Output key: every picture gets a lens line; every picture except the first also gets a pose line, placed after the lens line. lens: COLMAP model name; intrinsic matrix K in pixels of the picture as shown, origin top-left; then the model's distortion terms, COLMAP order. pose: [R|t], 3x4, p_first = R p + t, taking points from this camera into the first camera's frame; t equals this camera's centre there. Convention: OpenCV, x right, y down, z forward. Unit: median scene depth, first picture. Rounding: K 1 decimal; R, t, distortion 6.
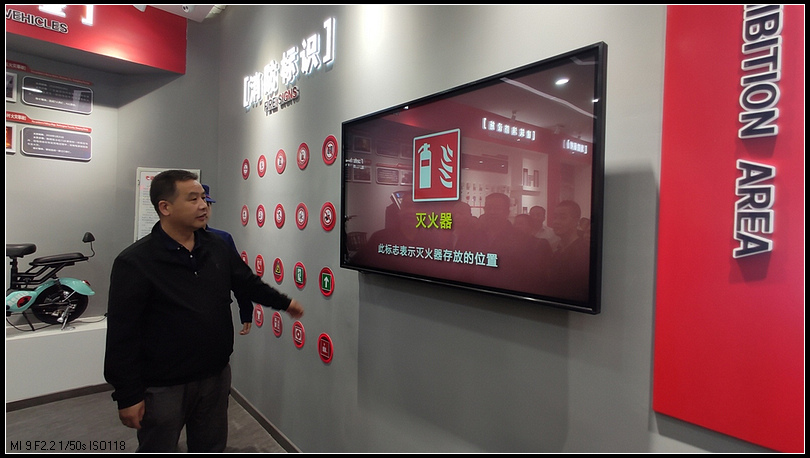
lens RADIAL K [[395.6, 0, 404.2], [0, 395.6, 231.8], [0, 0, 1]] dist [0.009902, 0.000211]
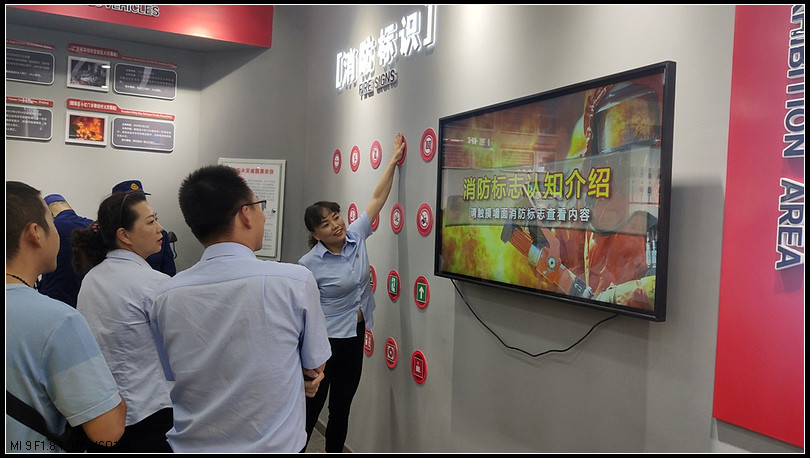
lens RADIAL K [[607.5, 0, 405.6], [0, 607.5, 232.9], [0, 0, 1]] dist [0.088140, 0.000162]
pose [[0.967843, 0.018270, -0.250889, 0.109348], [-0.019637, 0.999803, -0.002943, -0.003229], [0.250786, 0.007775, 0.968011, -0.334802]]
